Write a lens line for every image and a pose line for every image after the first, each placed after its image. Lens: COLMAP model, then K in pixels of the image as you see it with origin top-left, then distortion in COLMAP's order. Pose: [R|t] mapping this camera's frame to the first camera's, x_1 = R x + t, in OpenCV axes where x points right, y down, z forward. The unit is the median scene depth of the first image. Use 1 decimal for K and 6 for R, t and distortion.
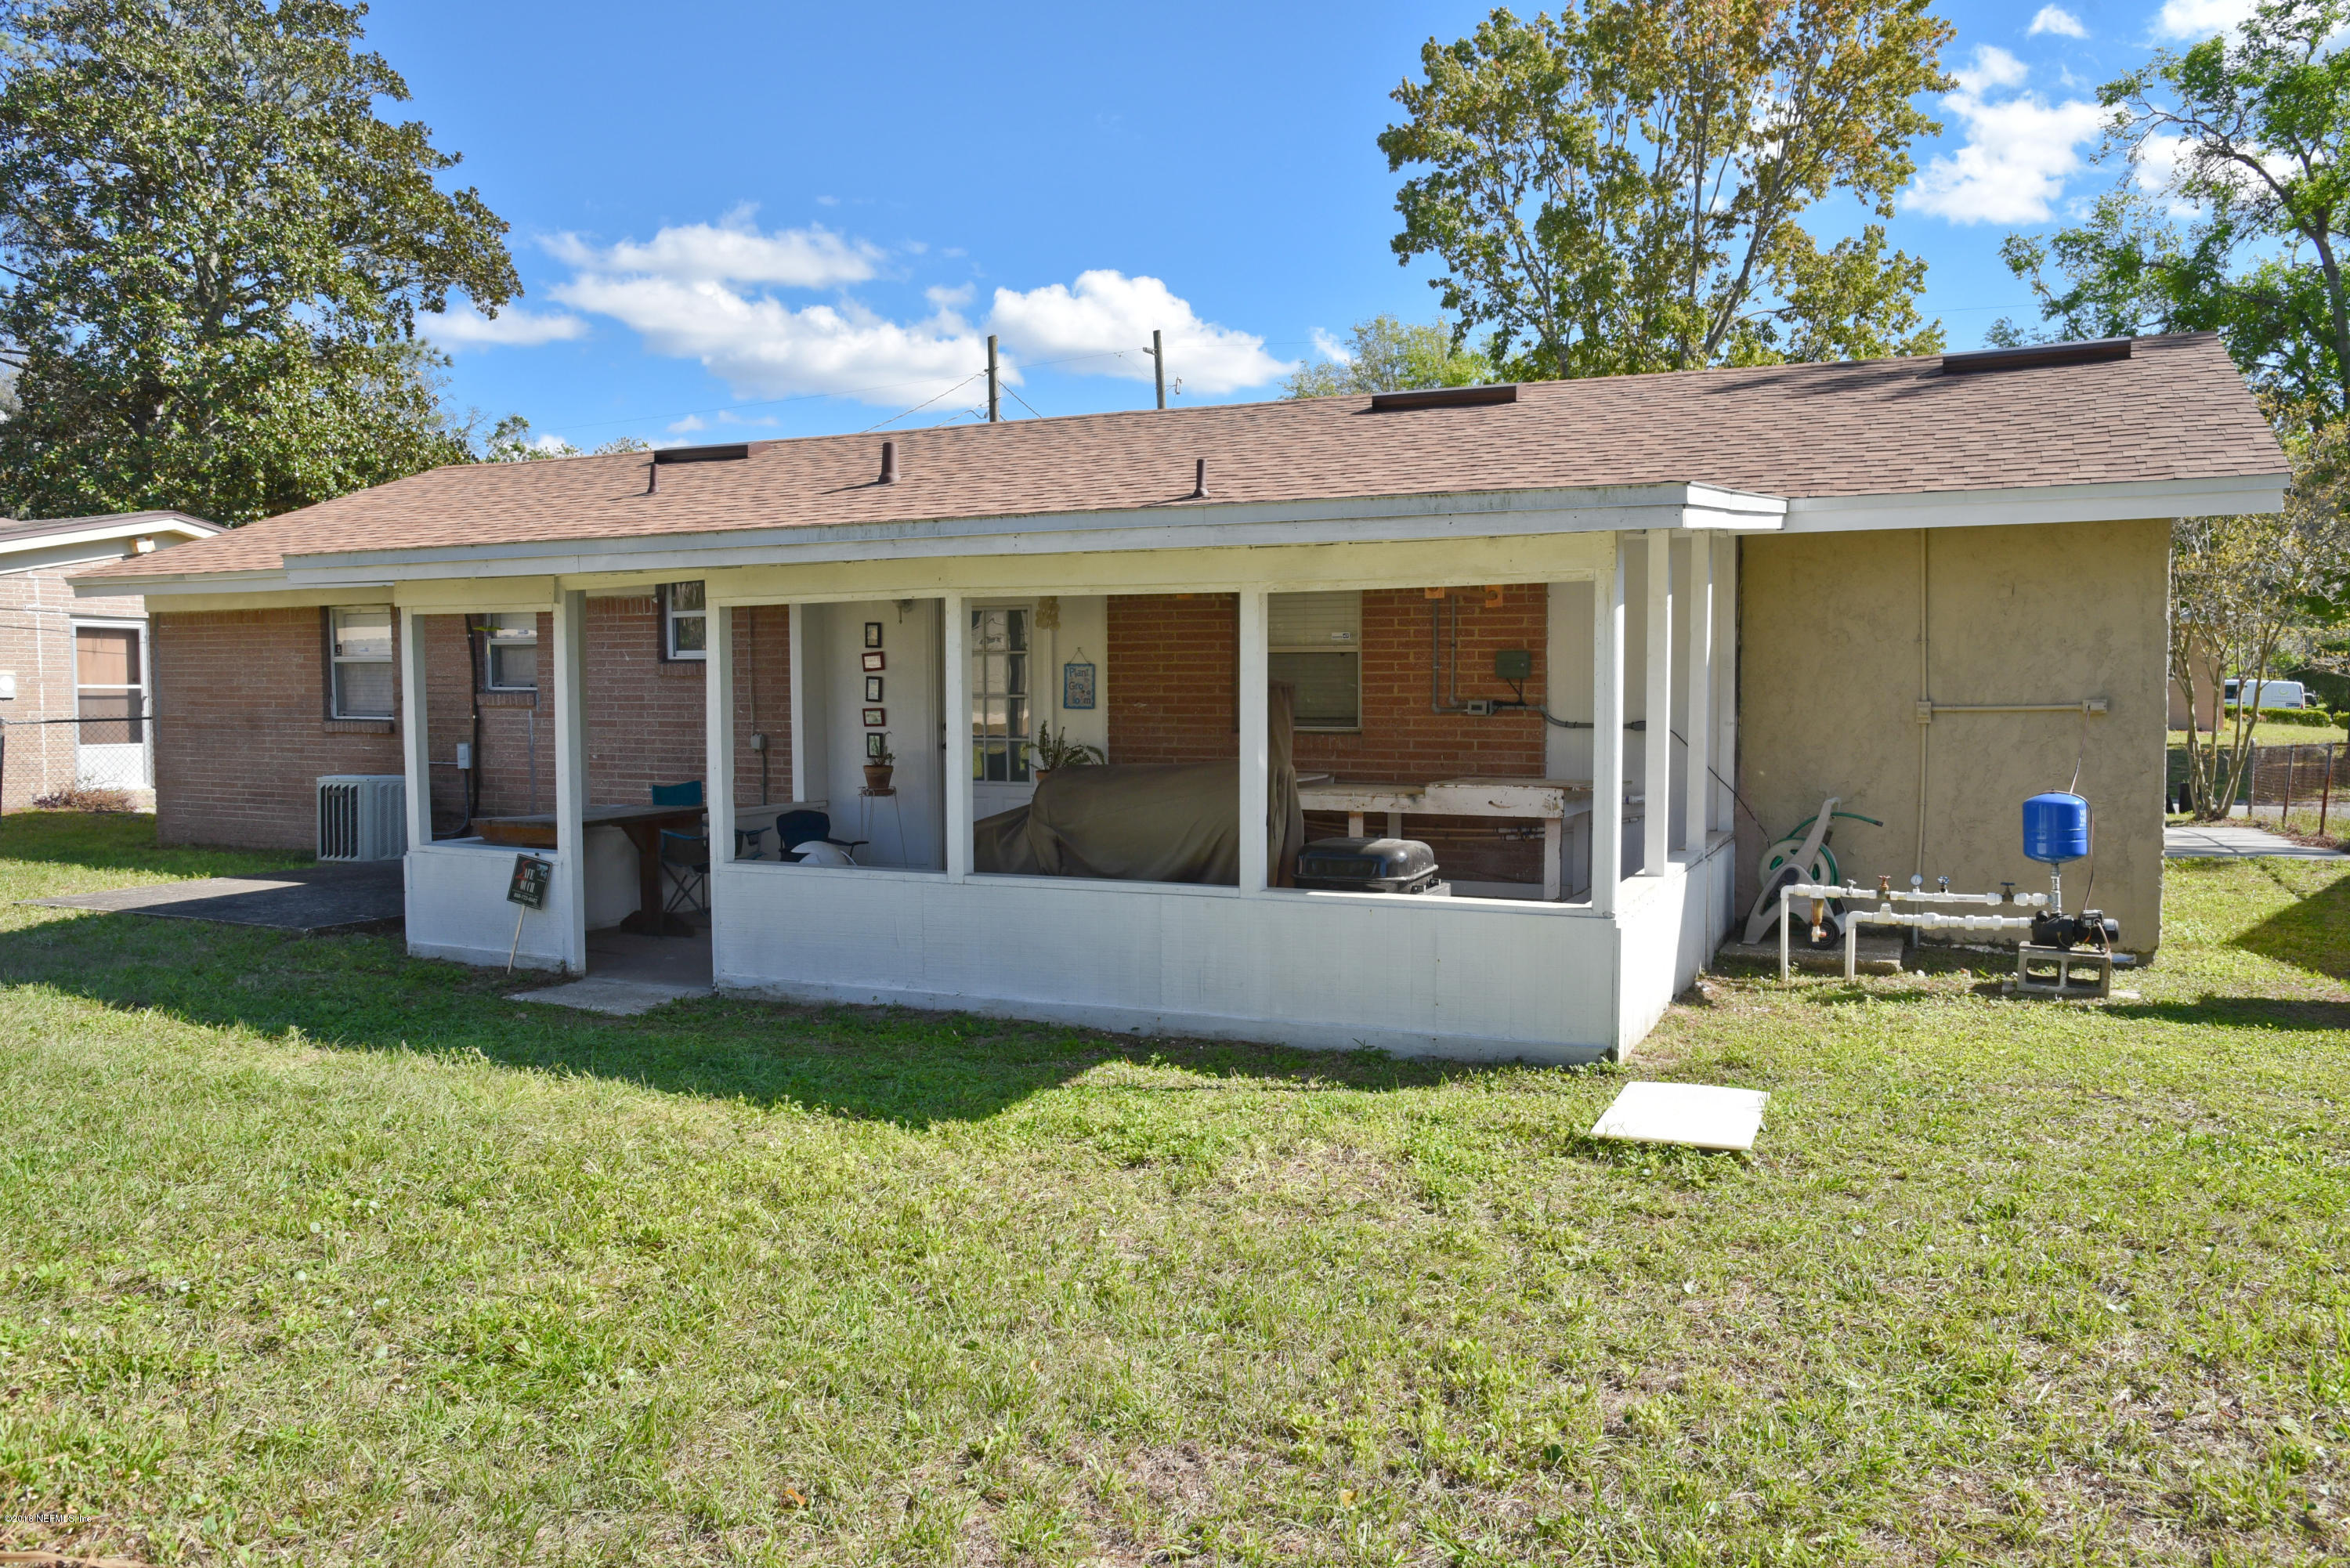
lens RADIAL K [[1801.2, 0, 1188.0], [0, 1801.2, 784.8], [0, 0, 1]] dist [-0.052755, 0.078778]
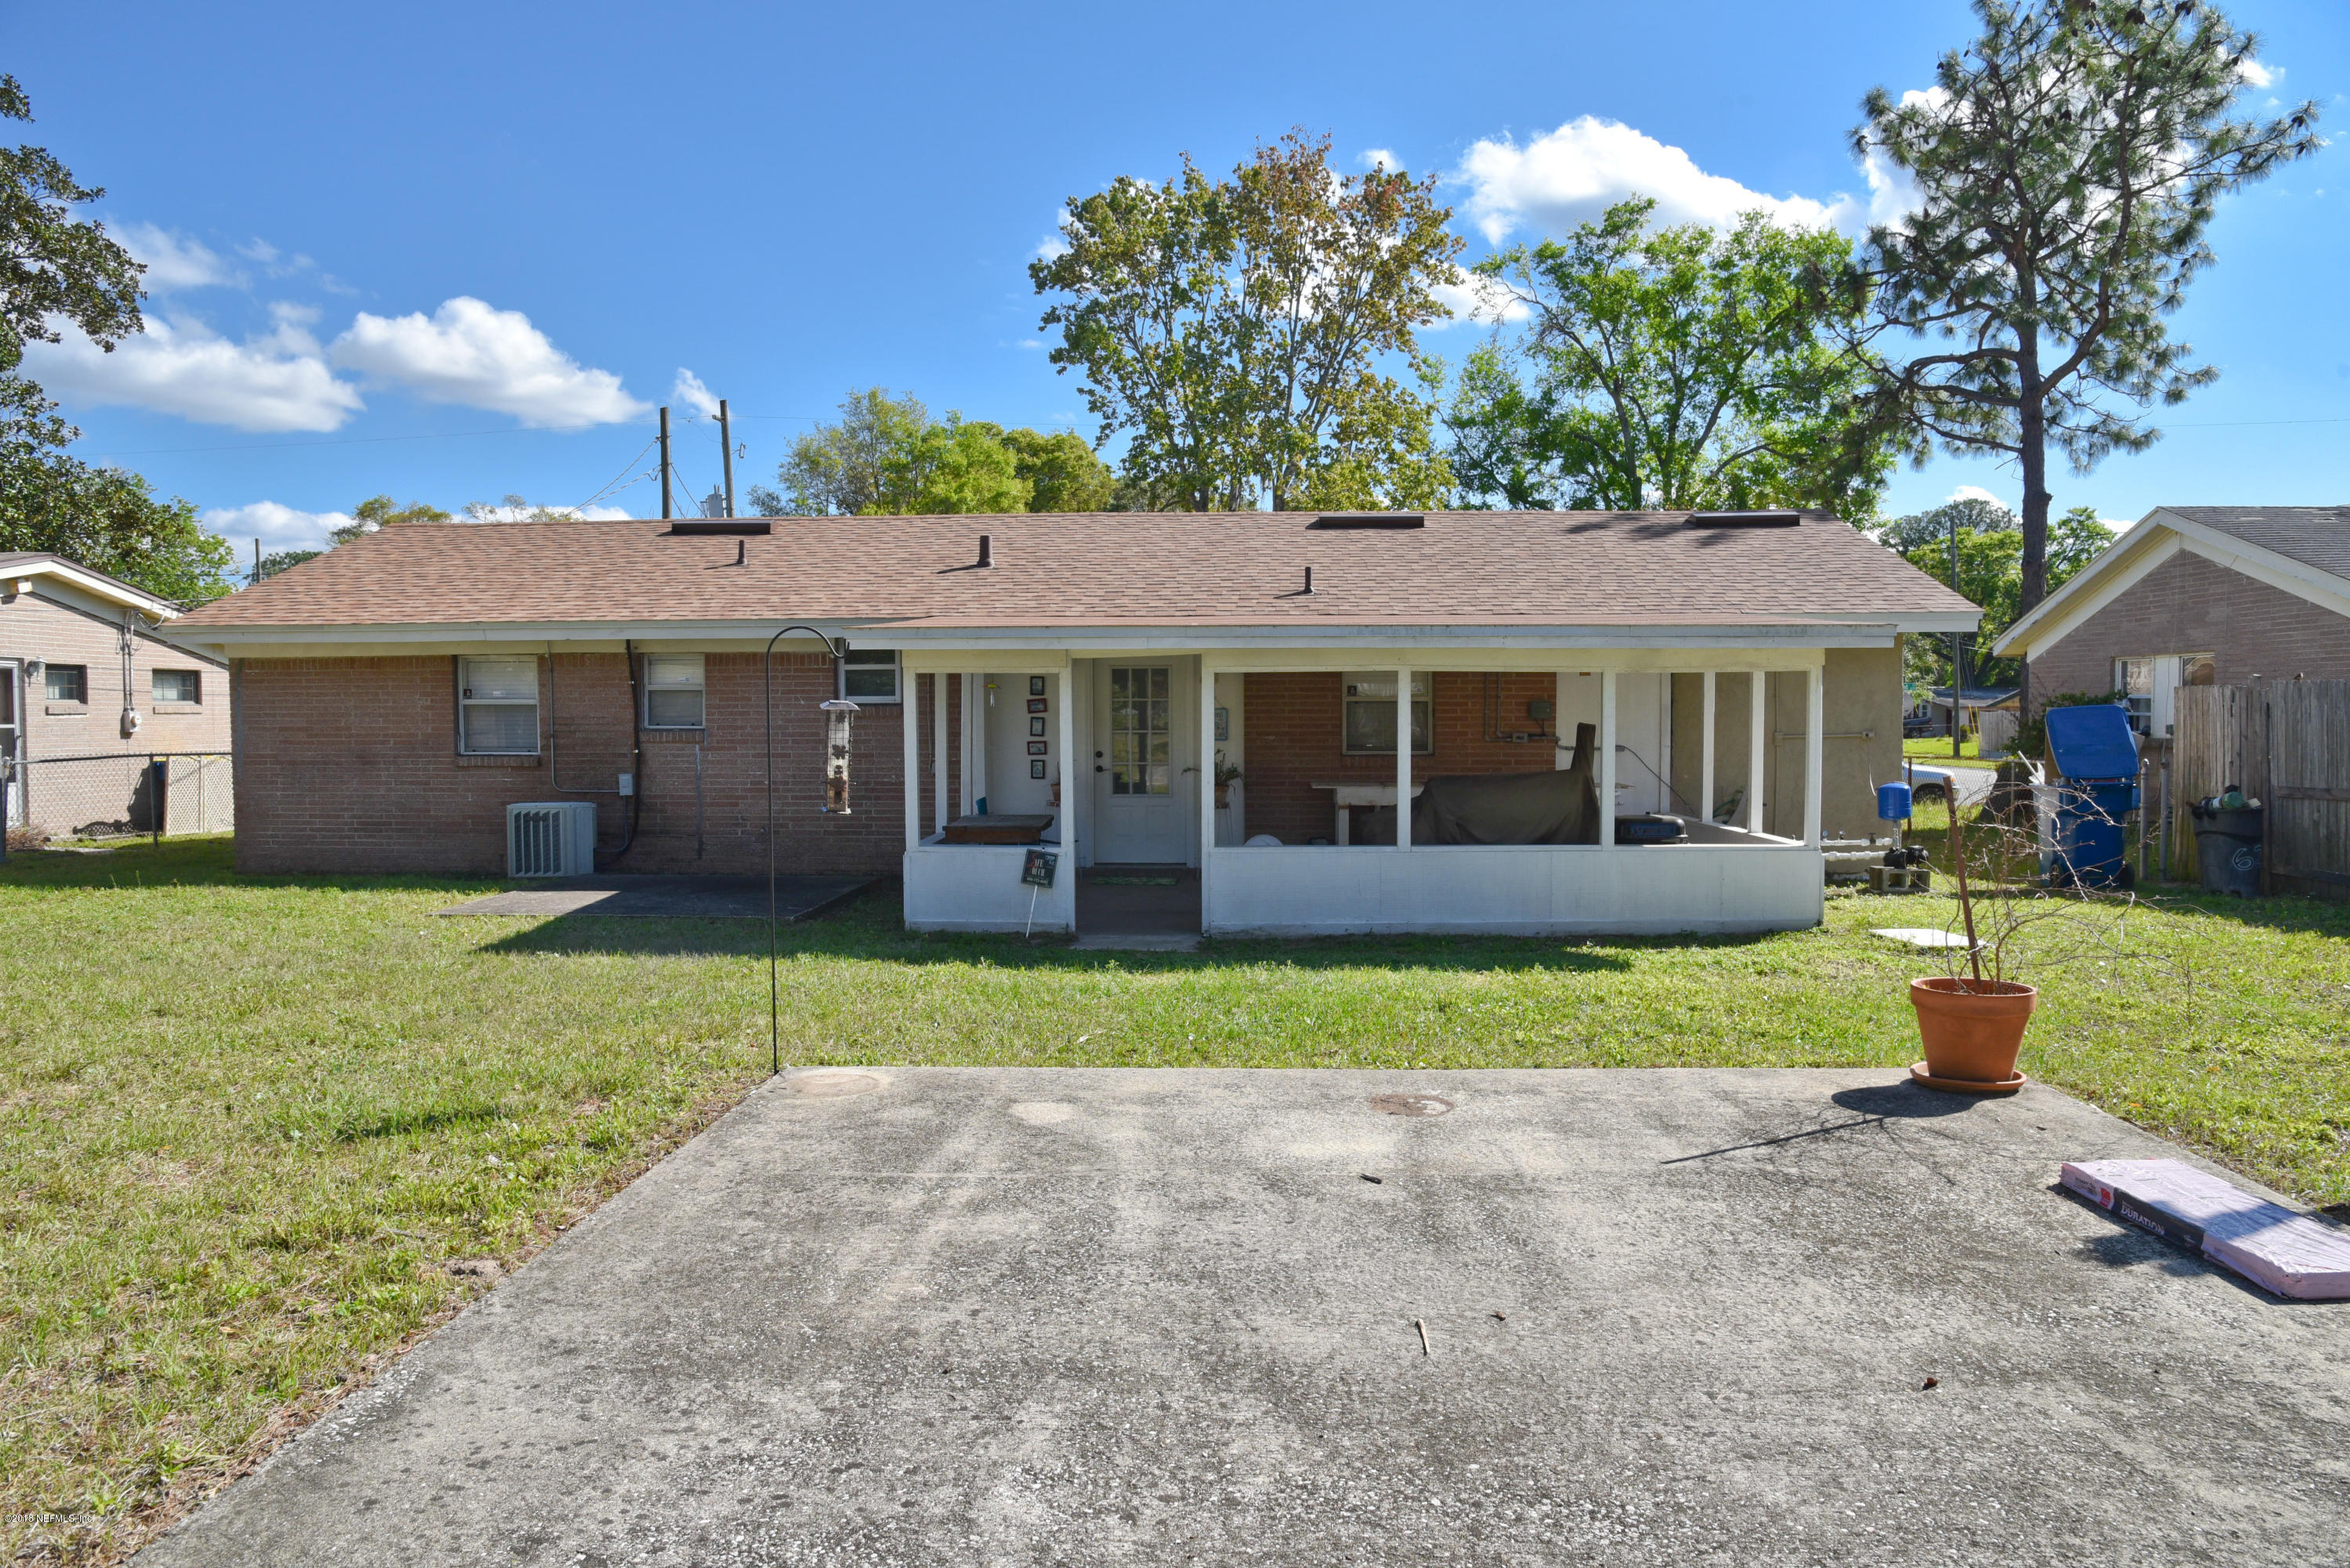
lens RADIAL K [[1650.1, 0, 1231.9], [0, 1650.1, 781.7], [0, 0, 1]] dist [0.001336, -0.091136]
pose [[0.913486, -0.019396, 0.406407, -0.456605], [0.024412, 0.999676, -0.007162, -0.000435], [-0.406136, 0.016464, 0.913664, -0.145590]]
